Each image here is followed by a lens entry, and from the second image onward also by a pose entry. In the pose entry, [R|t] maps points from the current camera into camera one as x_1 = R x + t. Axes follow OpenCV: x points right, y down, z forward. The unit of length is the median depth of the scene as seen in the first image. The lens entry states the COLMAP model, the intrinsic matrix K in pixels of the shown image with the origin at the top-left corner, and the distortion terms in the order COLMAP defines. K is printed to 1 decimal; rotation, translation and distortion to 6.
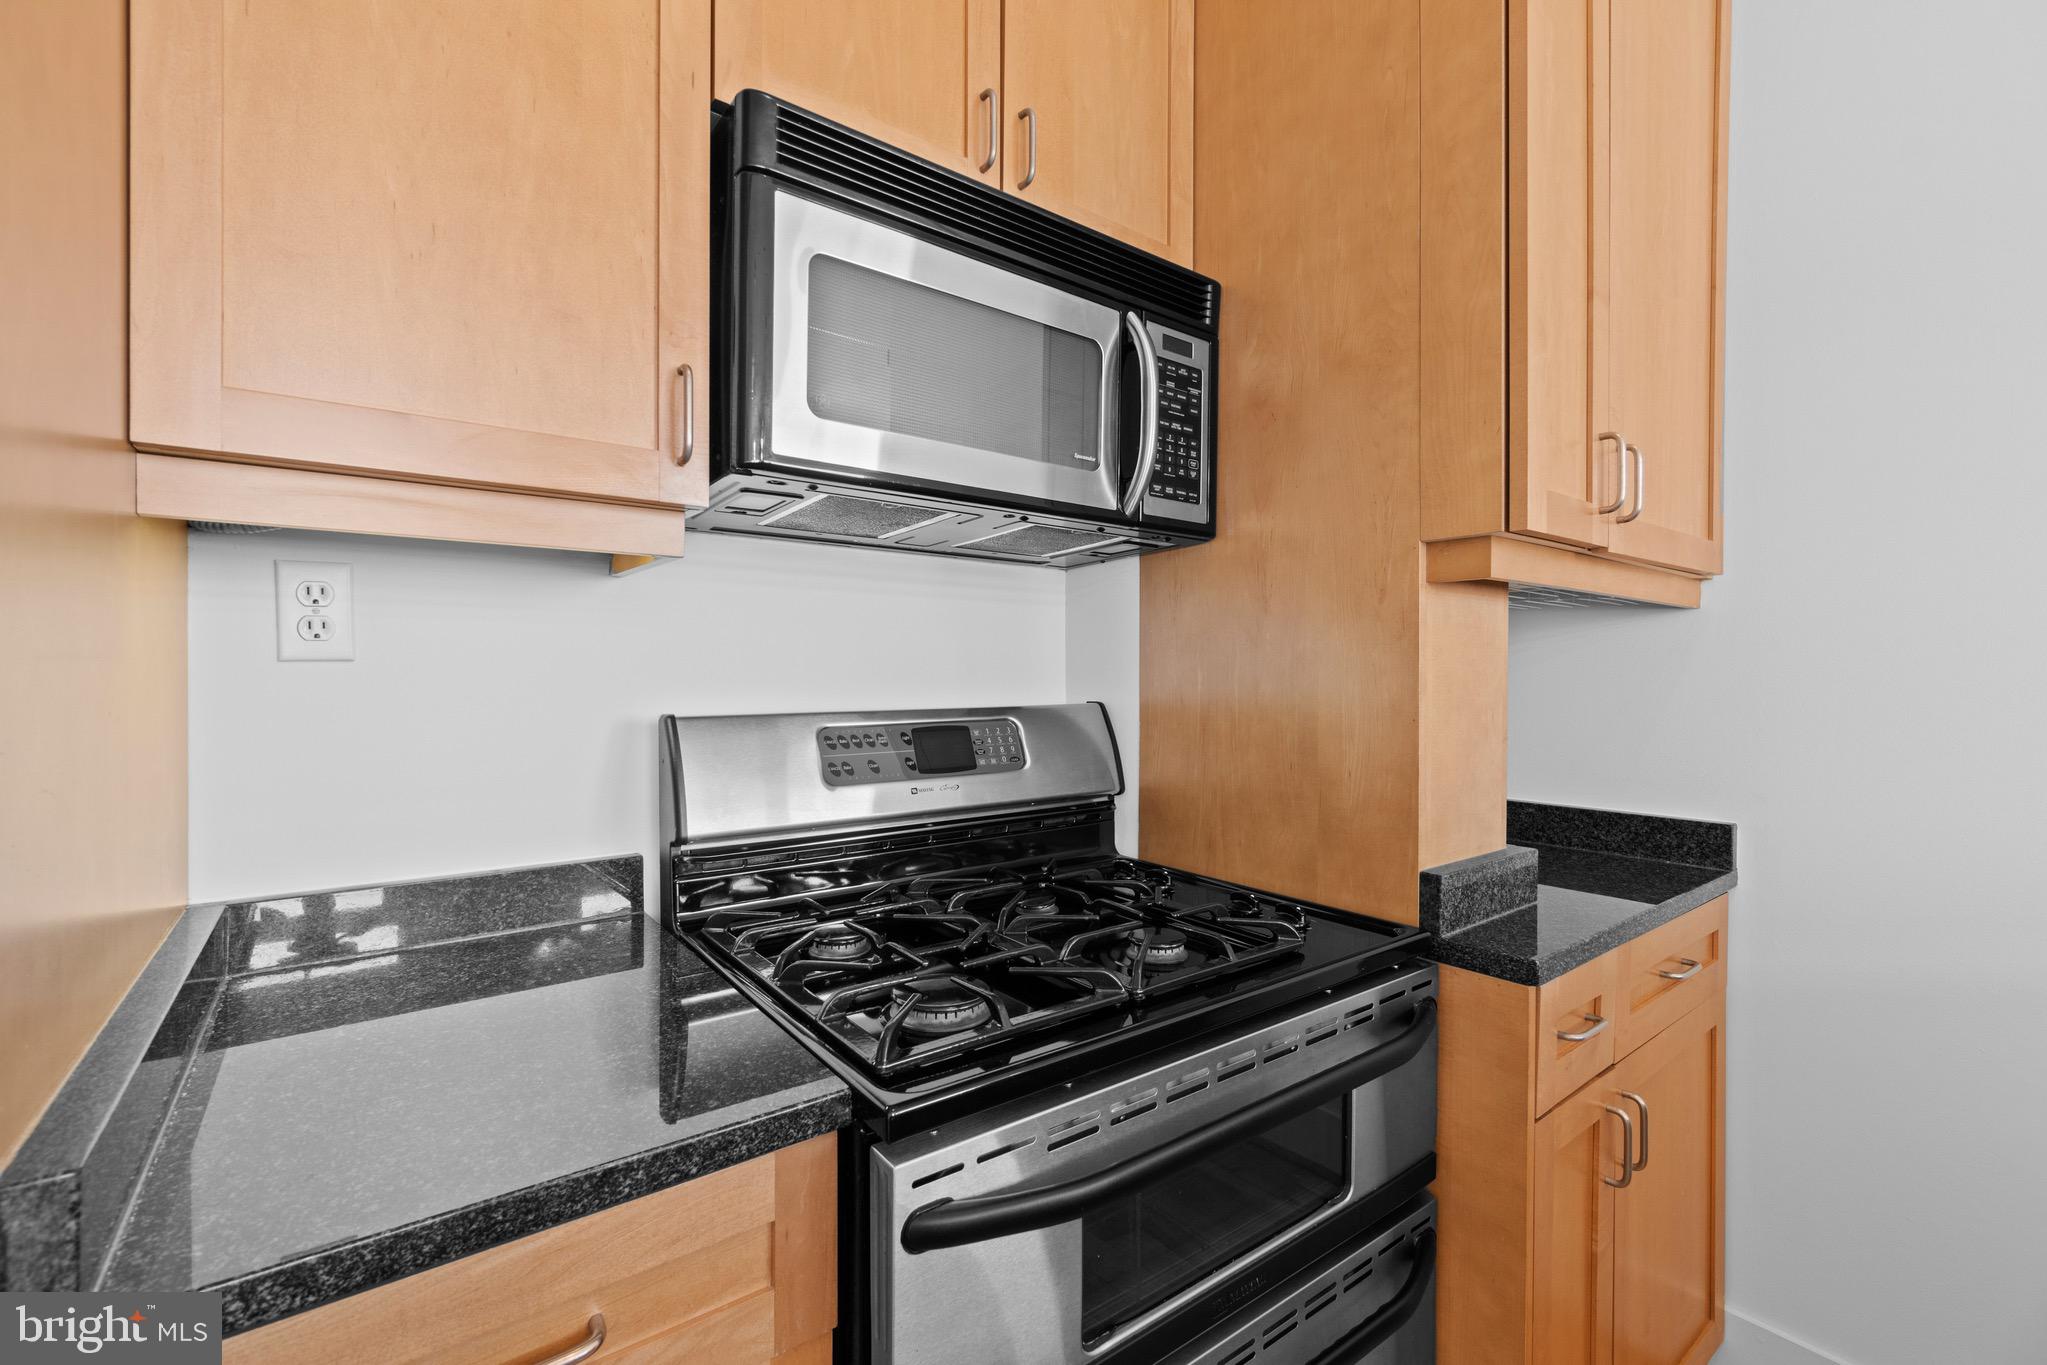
lens RADIAL K [[861.2, 0, 1013.4], [0, 861.2, 672.0], [0, 0, 1]] dist [-0.006361, 0.000681]
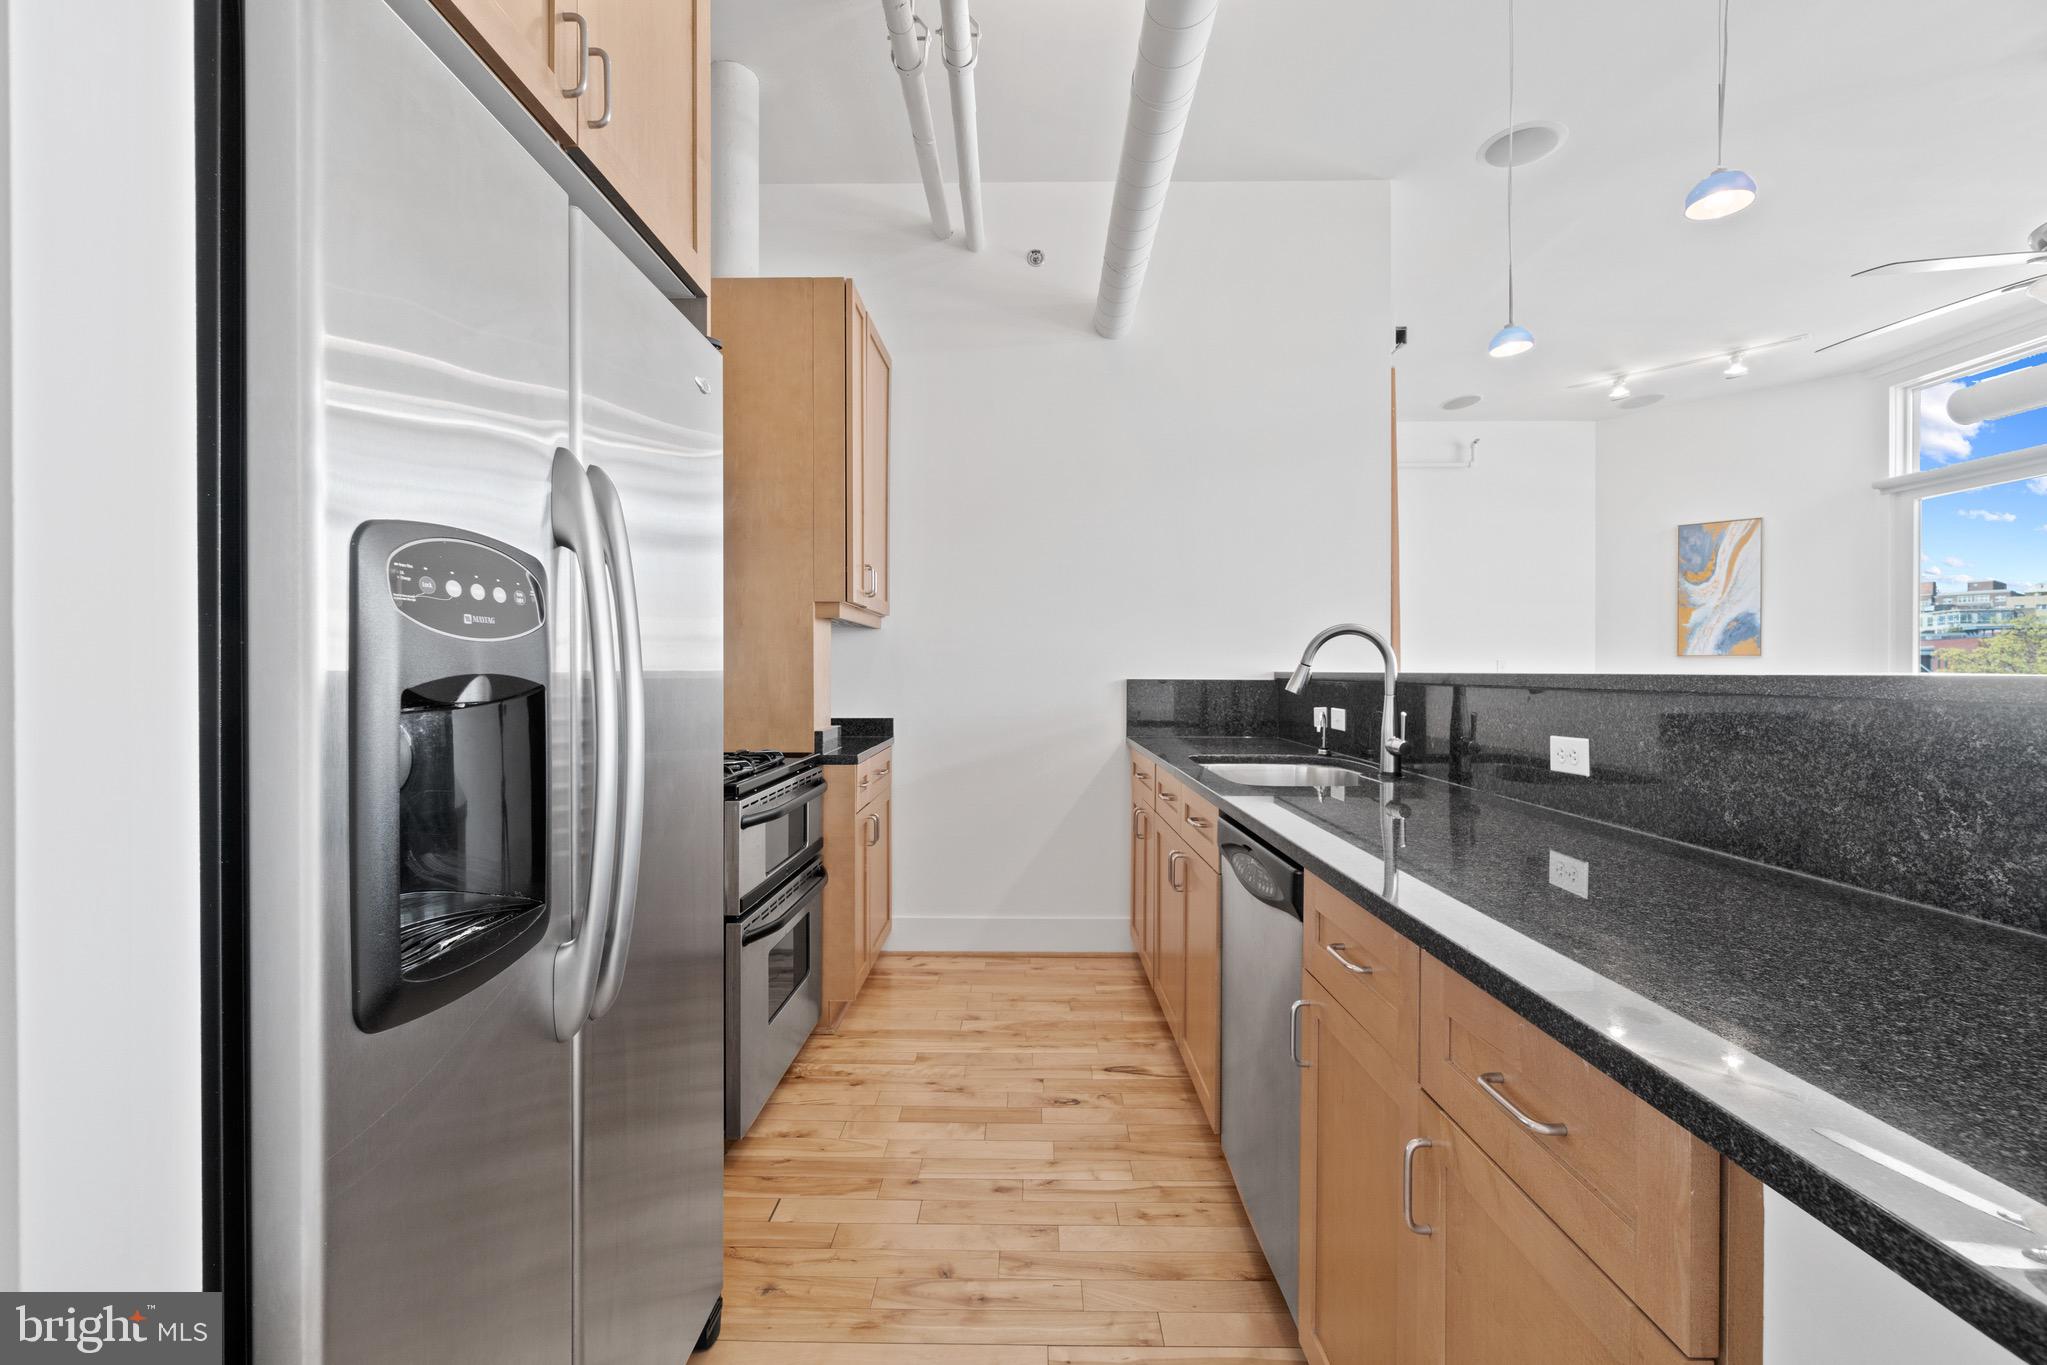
lens RADIAL K [[868.8, 0, 1014.6], [0, 868.8, 680.5], [0, 0, 1]] dist [-0.003150, 0.000031]
pose [[0.608452, -0.017214, 0.793404, -1.228359], [0.007759, 0.999846, 0.015743, 0.047146], [-0.793553, -0.003422, 0.608492, -1.055529]]
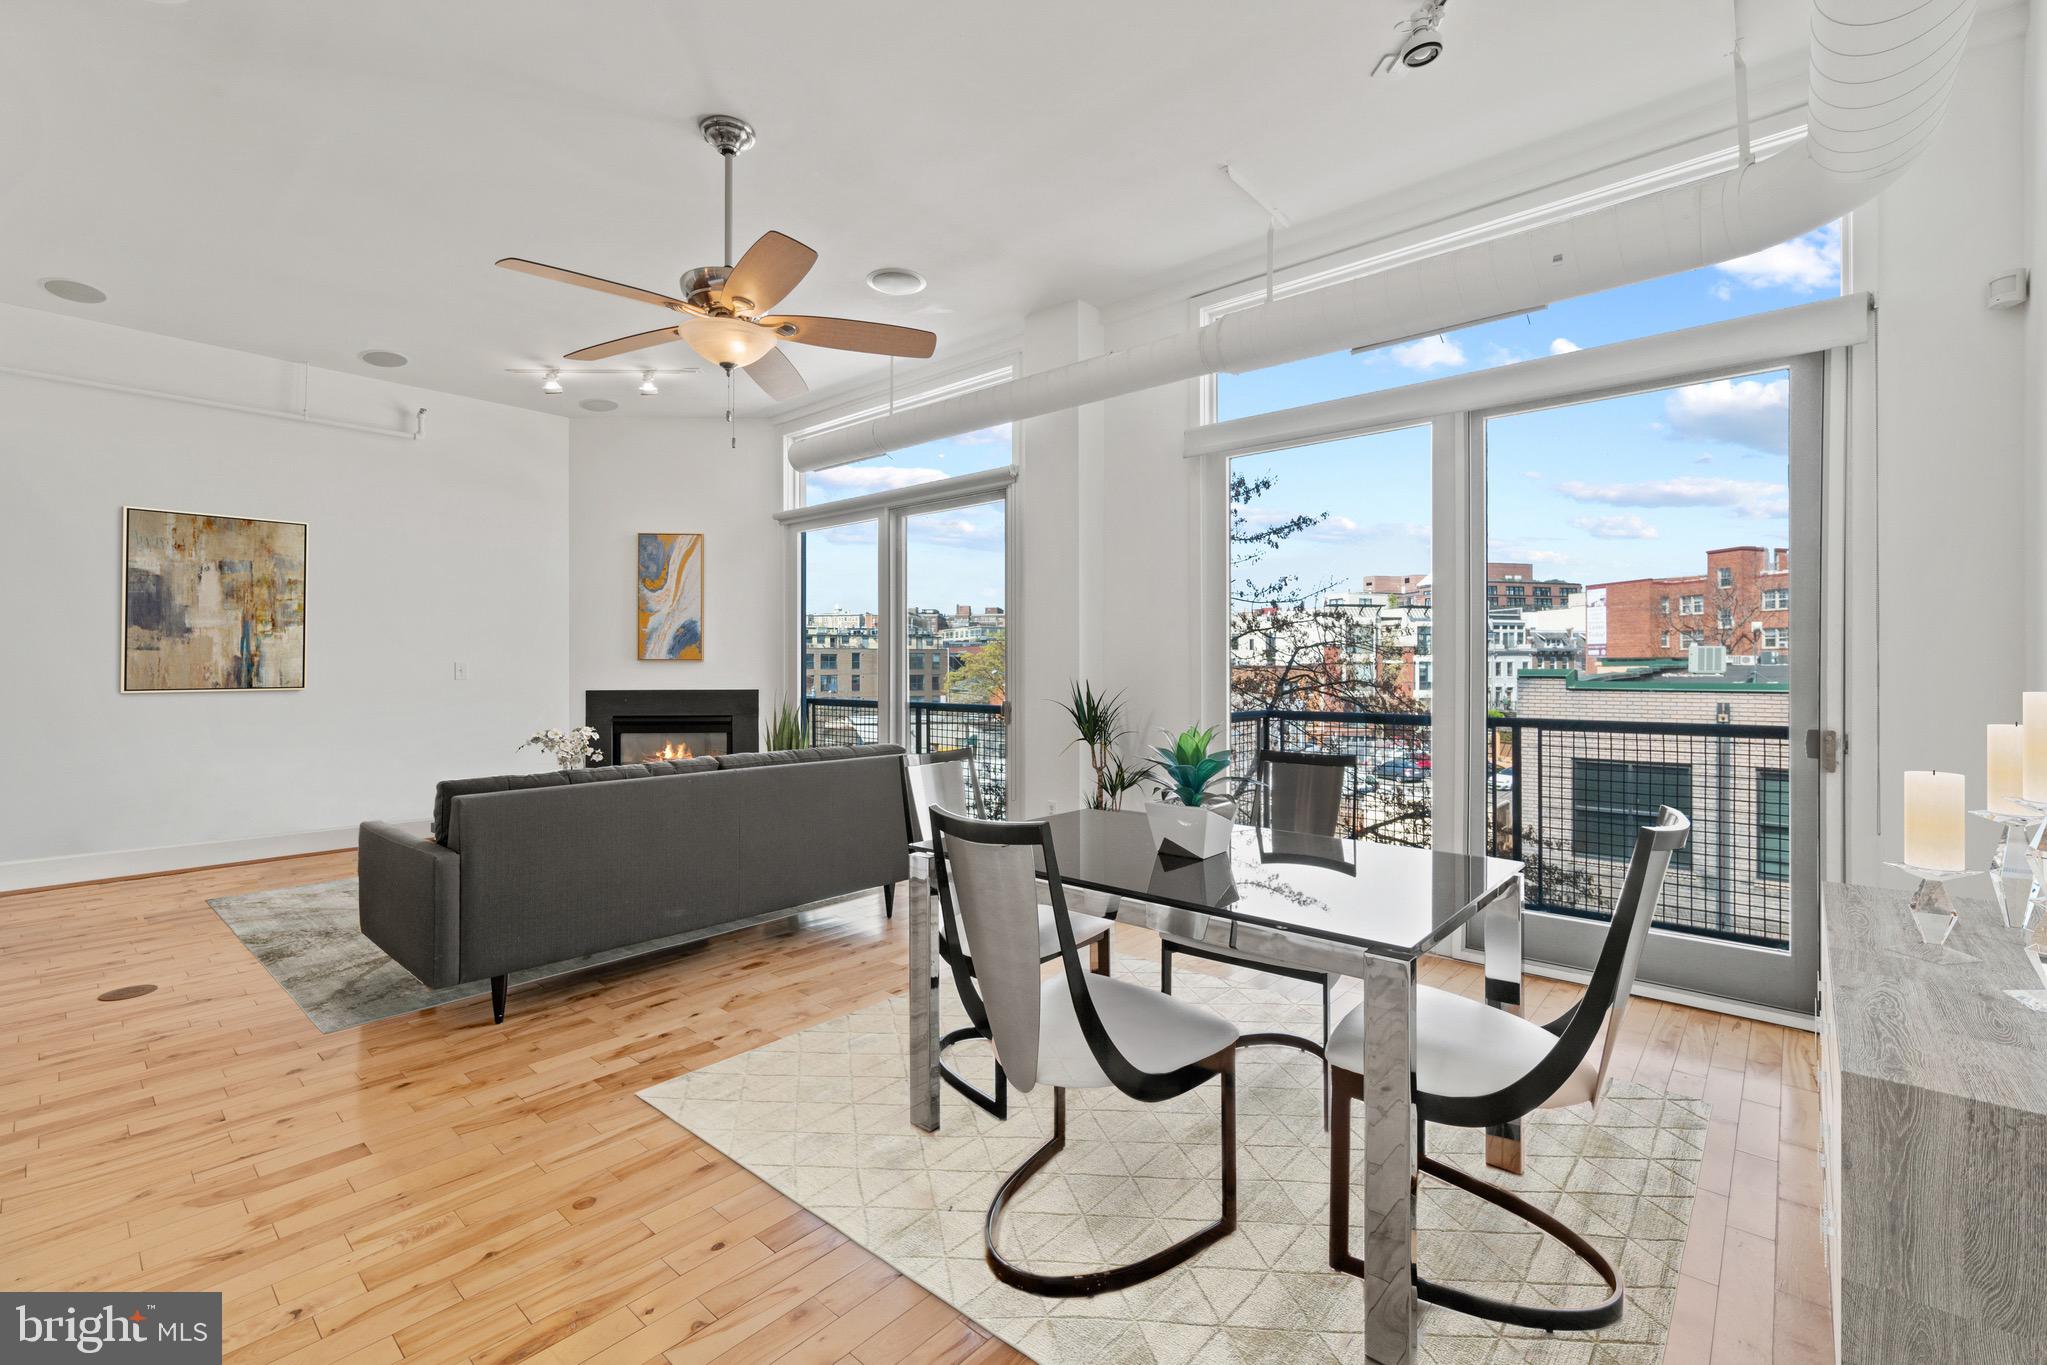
lens RADIAL K [[882.0, 0, 1012.6], [0, 882.0, 658.8], [0, 0, 1]] dist [-0.006736, 0.000565]
pose [[-0.205313, 0.002204, 0.978694, -0.312503], [0.001162, 0.999997, -0.002008, 0.013542], [-0.978696, 0.000725, -0.205315, -2.419879]]
